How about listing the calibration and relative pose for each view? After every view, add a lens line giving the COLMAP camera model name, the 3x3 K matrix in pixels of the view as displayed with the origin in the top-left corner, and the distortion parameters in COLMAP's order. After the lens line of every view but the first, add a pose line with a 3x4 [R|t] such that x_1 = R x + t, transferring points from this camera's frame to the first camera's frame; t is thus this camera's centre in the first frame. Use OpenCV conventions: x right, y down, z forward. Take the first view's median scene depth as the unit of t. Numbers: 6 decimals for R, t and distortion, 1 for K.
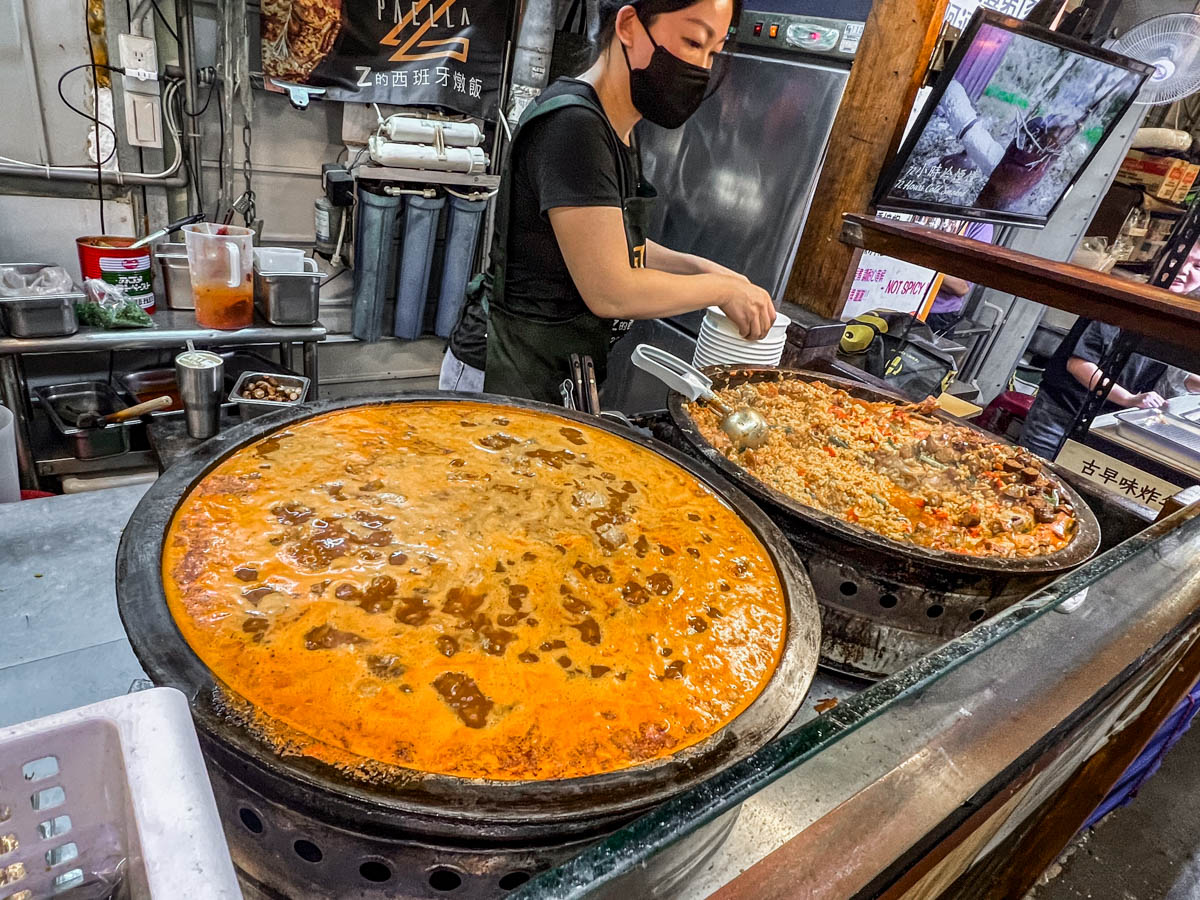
lens RADIAL K [[698.2, 0, 597.5], [0, 698.2, 451.5], [0, 0, 1]] dist [0.001671, -0.002288]
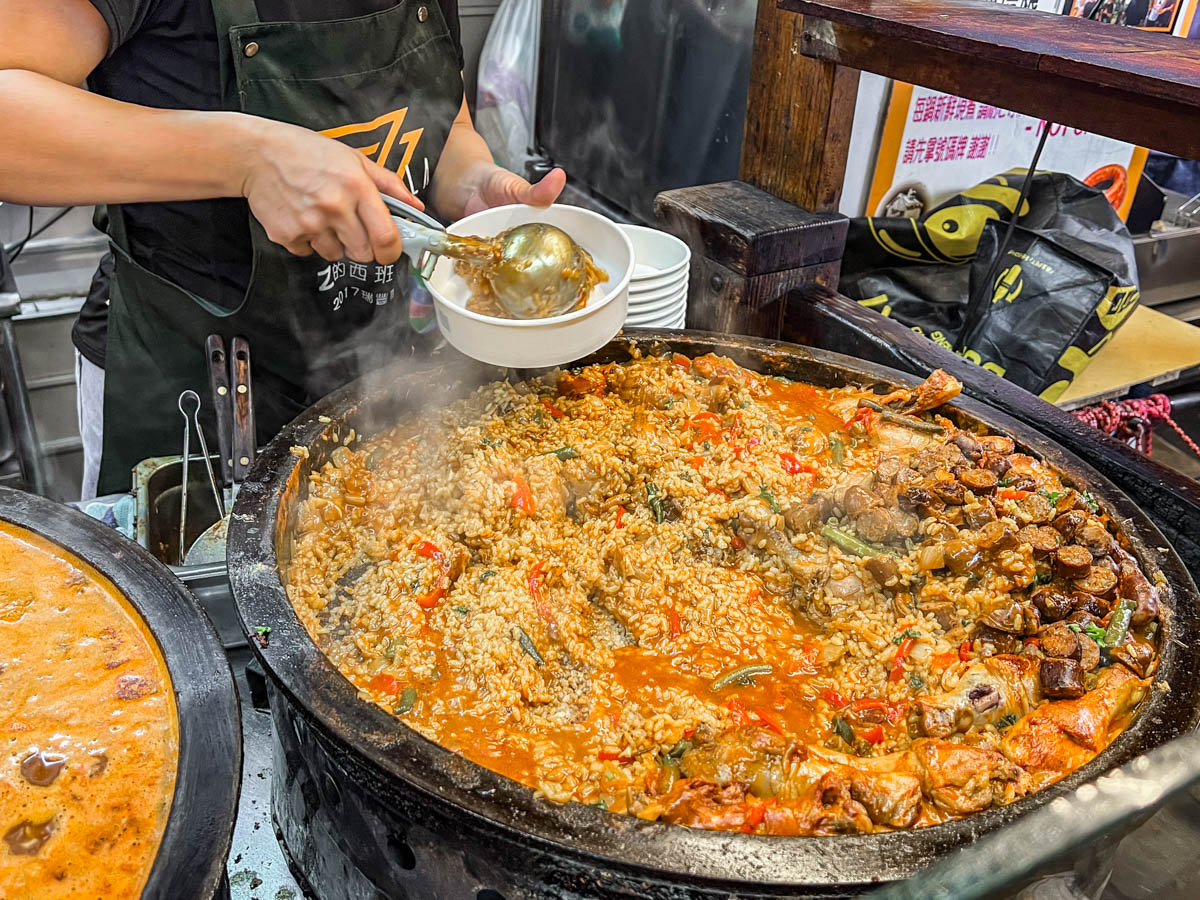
lens RADIAL K [[1104.6, 0, 604.6], [0, 1104.6, 442.7], [0, 0, 1]] dist [0.031264, 0.000000]
pose [[0.989048, -0.061889, -0.133990, 0.233751], [0.064123, 0.997865, 0.012425, -0.036366], [0.132935, -0.020881, 0.990905, 0.157563]]
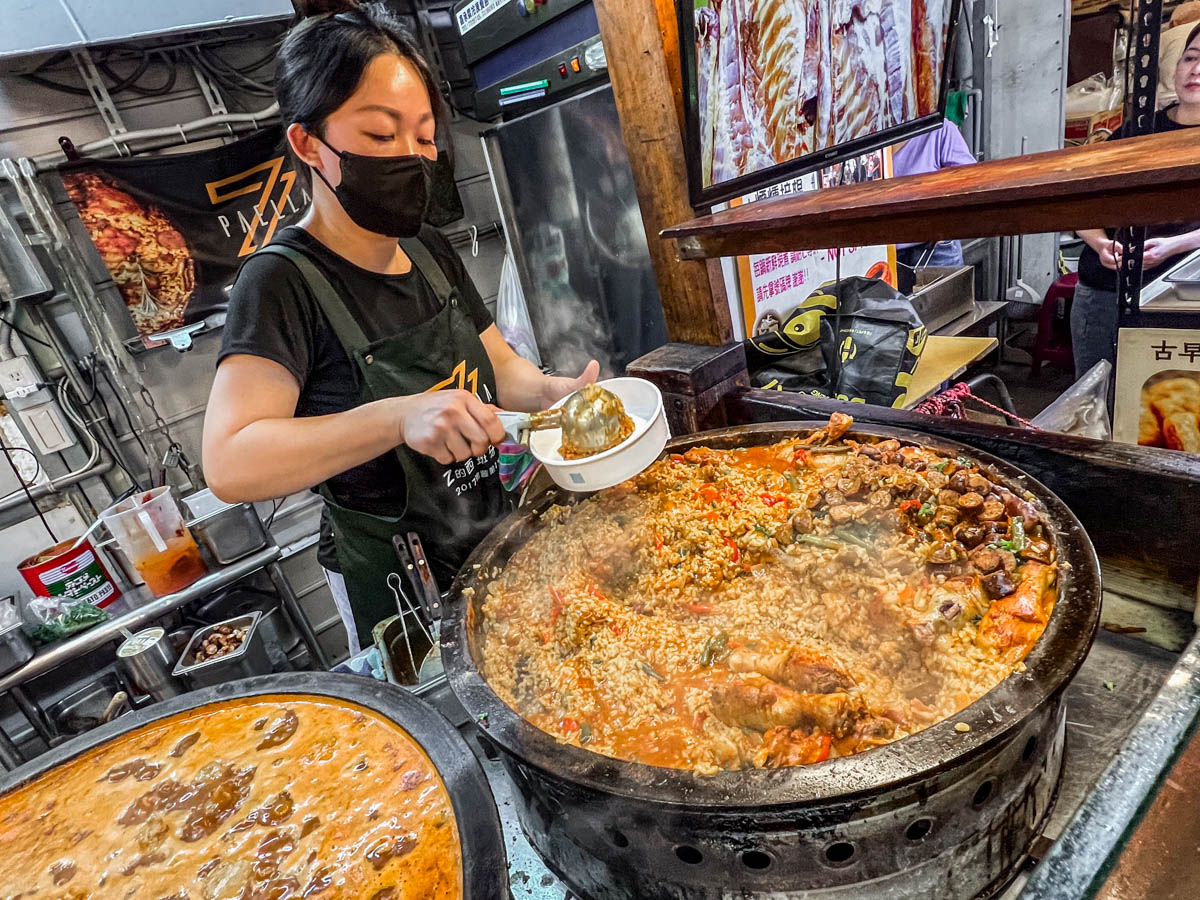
lens RADIAL K [[667.6, 0, 596.5], [0, 667.6, 448.6], [0, 0, 1]] dist [-0.002379, 0.002744]
pose [[0.911173, -0.385321, -0.145915, 0.223119], [0.373477, 0.921964, -0.102453, -0.044188], [0.174006, 0.038856, 0.983978, 0.177223]]
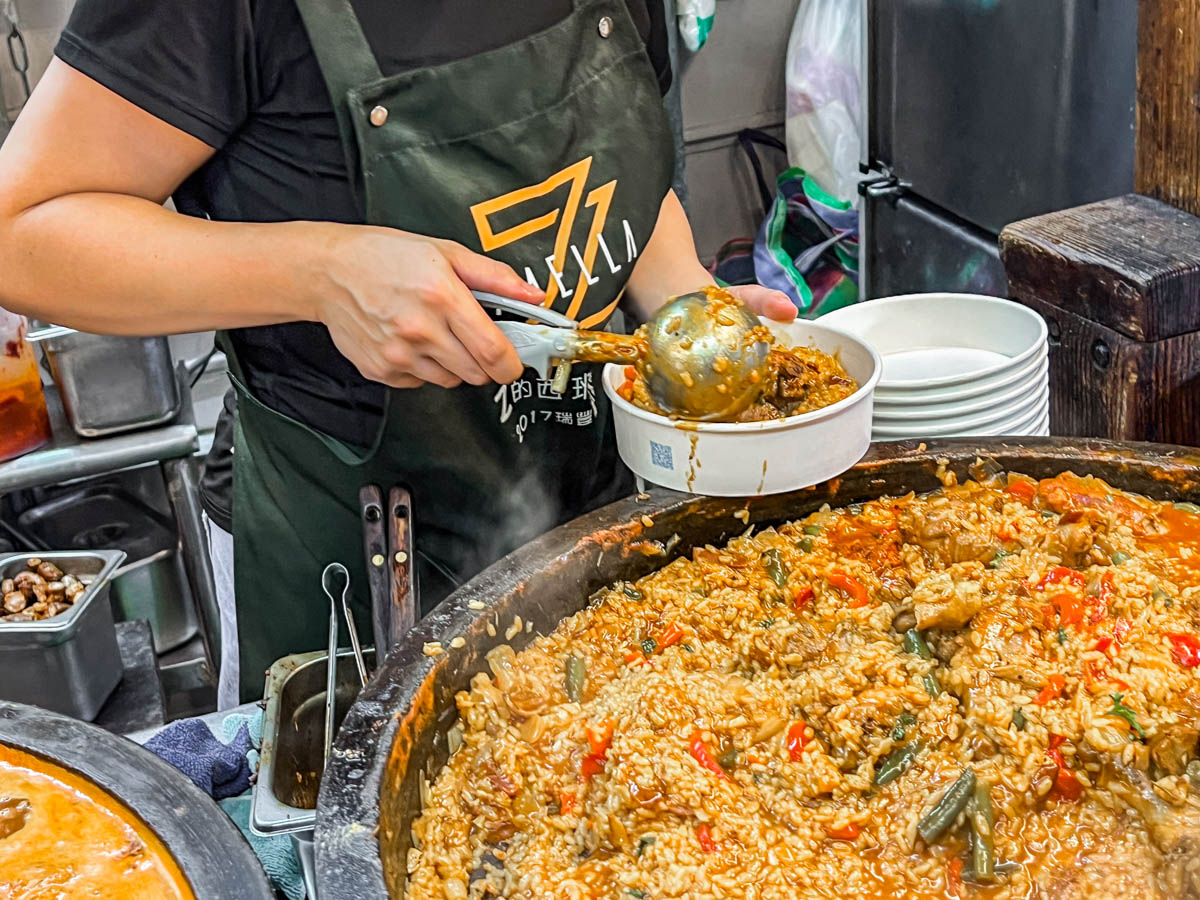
lens RADIAL K [[1595.0, 0, 601.5], [0, 1595.0, 456.3], [0, 0, 1]] dist [0.025959, 0.000000]
pose [[0.911679, -0.127377, -0.390662, 0.278528], [0.101848, 0.991121, -0.085477, -0.046554], [0.398081, 0.038140, 0.916557, 0.177782]]
